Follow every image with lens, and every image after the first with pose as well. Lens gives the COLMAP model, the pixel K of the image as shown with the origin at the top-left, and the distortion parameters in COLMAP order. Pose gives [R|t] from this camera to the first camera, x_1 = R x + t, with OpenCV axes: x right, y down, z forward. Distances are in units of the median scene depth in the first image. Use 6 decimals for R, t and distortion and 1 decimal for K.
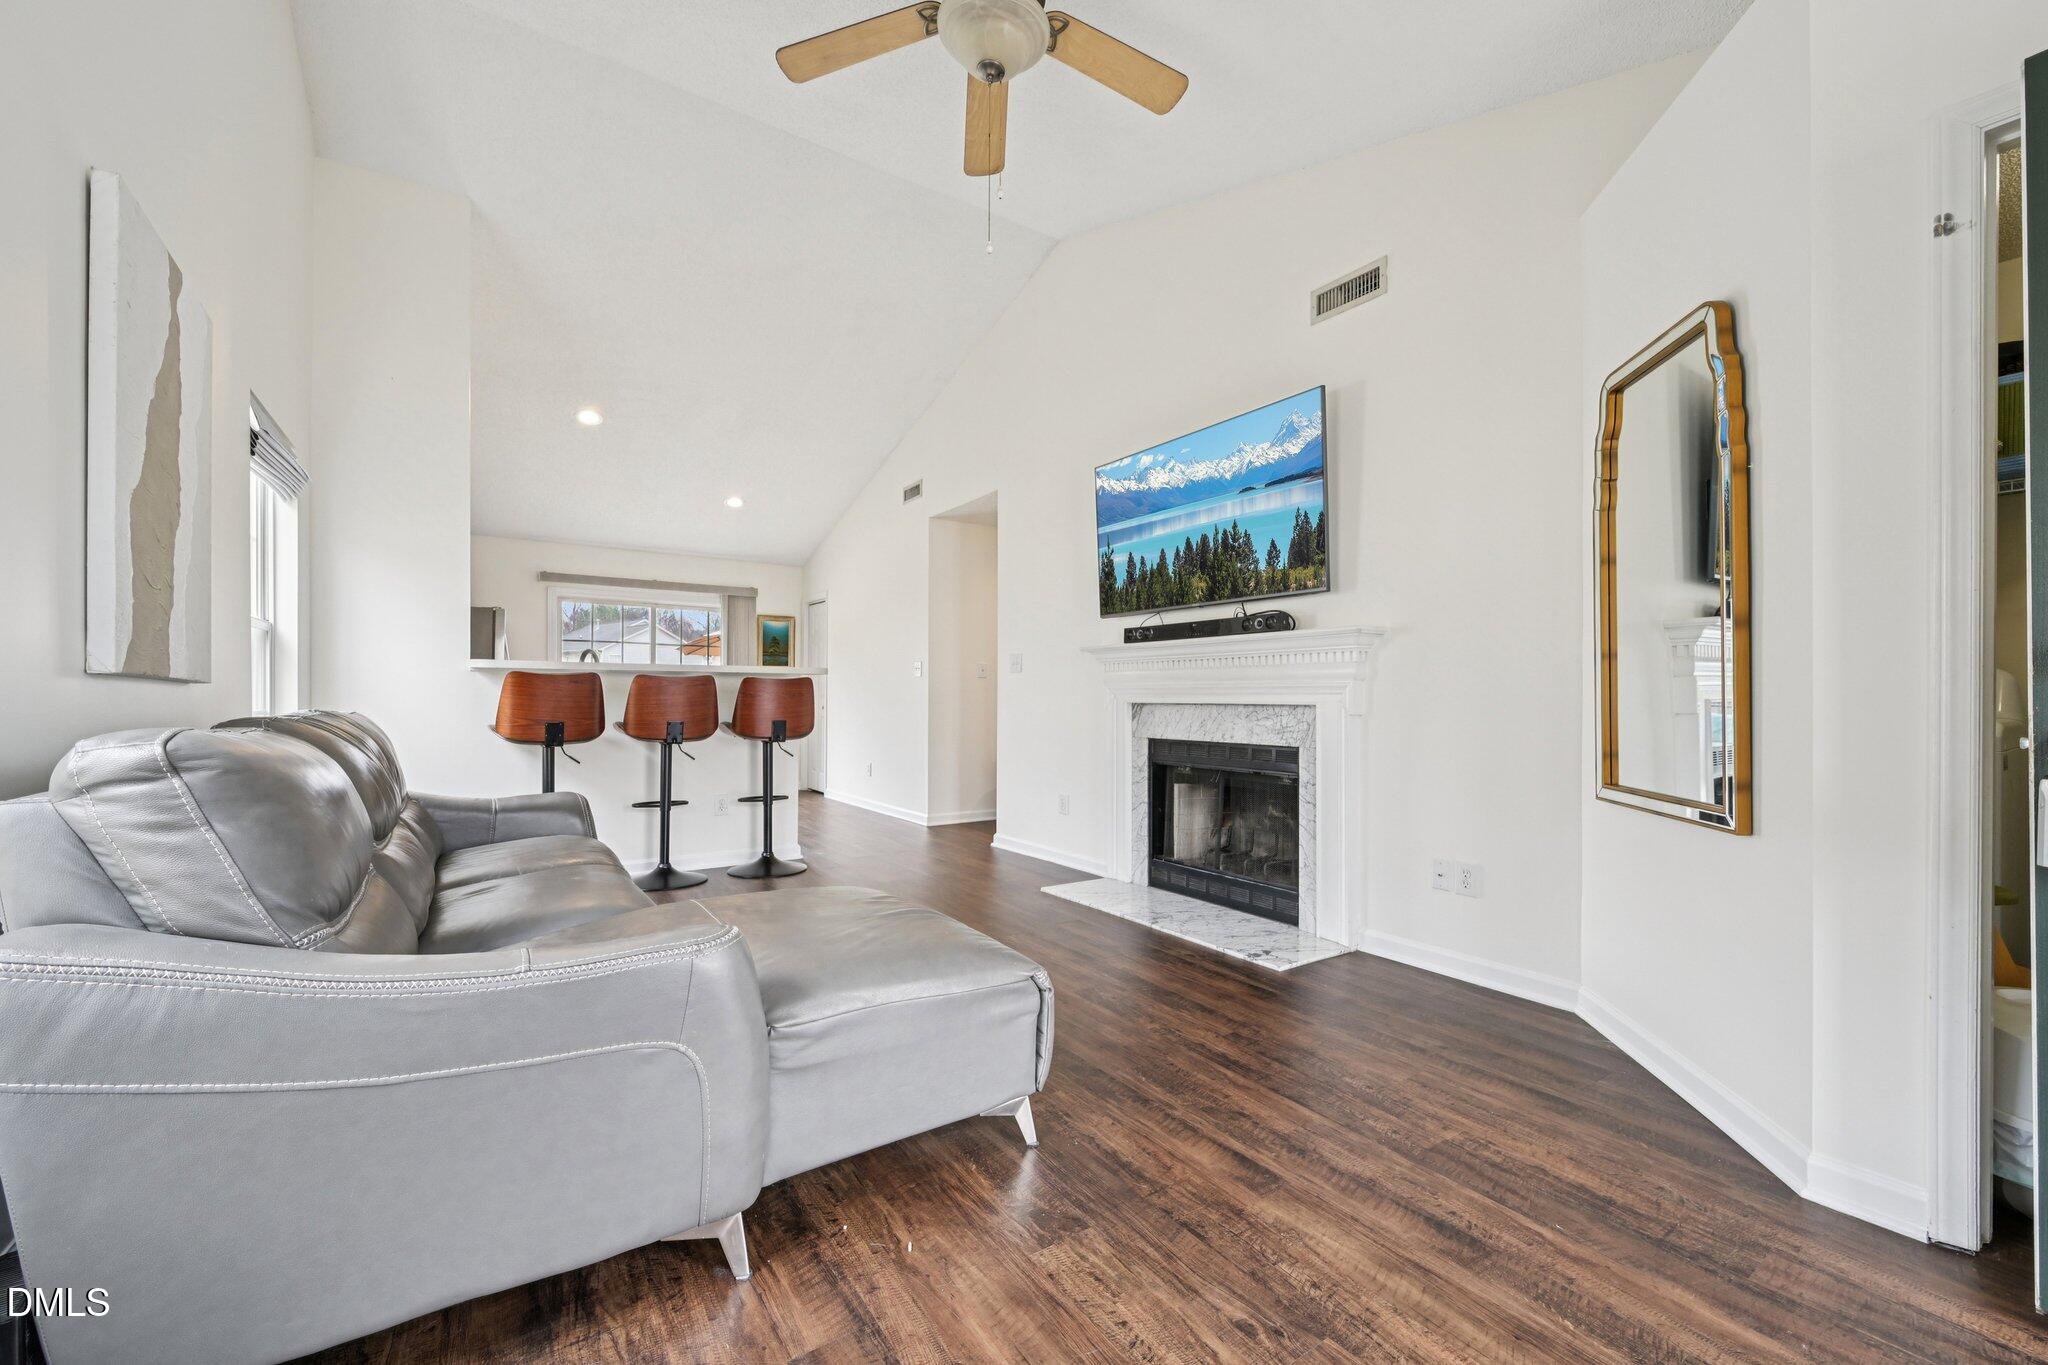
lens RADIAL K [[800.8, 0, 1029.2], [0, 800.8, 689.0], [0, 0, 1]] dist [0.002339, 0.000694]
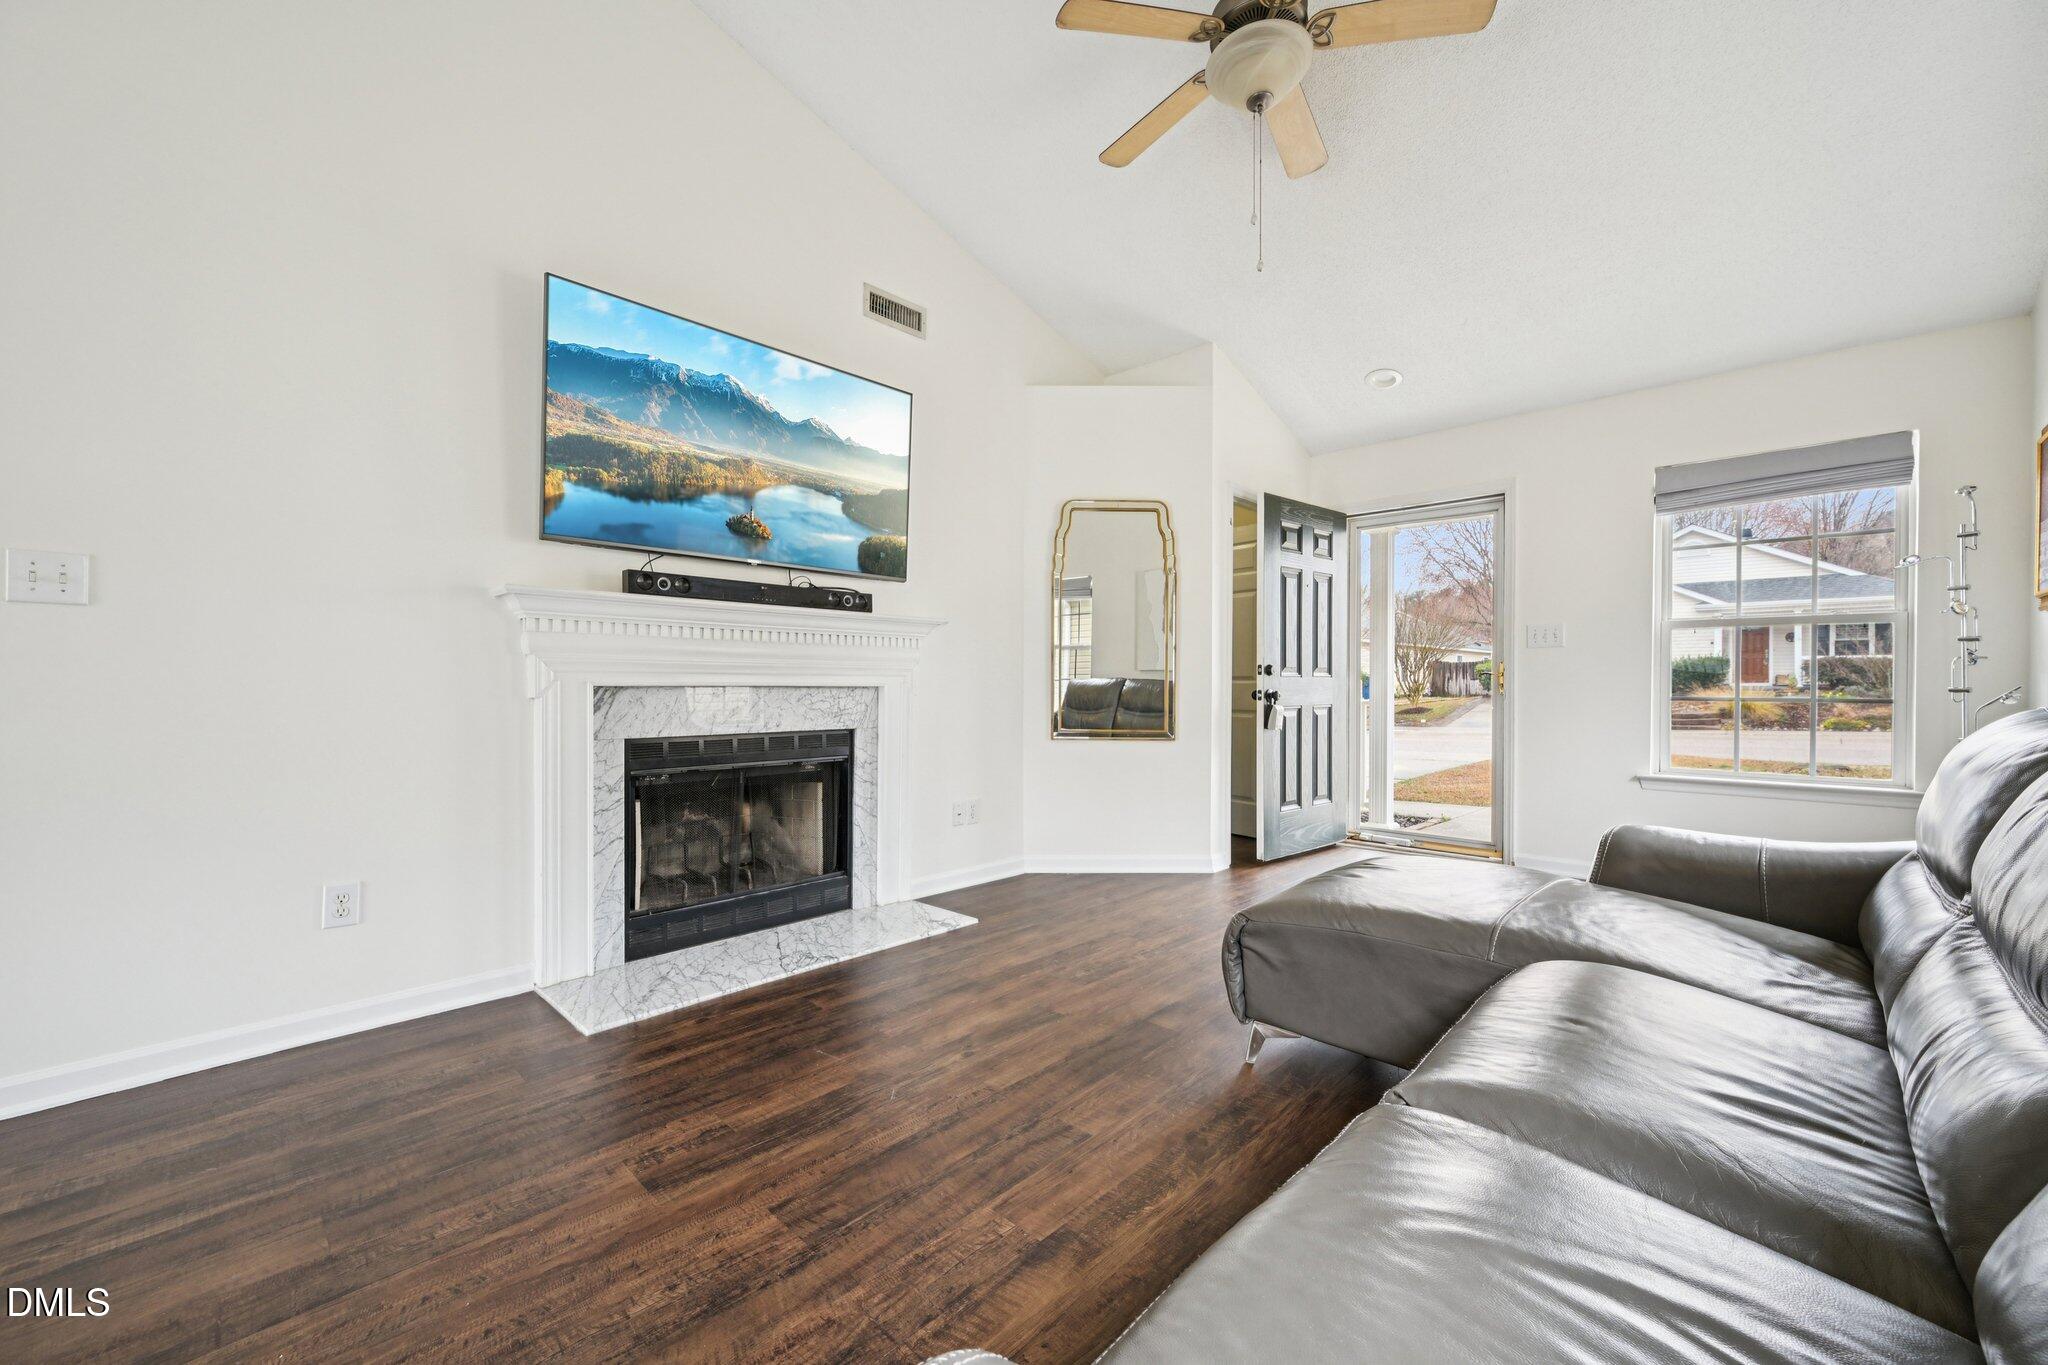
lens RADIAL K [[800.8, 0, 1016.1], [0, 800.8, 677.1], [0, 0, 1]] dist [0.002339, 0.000694]
pose [[-0.182078, 0.001096, 0.983284, -0.643911], [-0.016742, 0.999851, -0.004214, 0.008377], [-0.983142, -0.017230, -0.182032, 0.923862]]
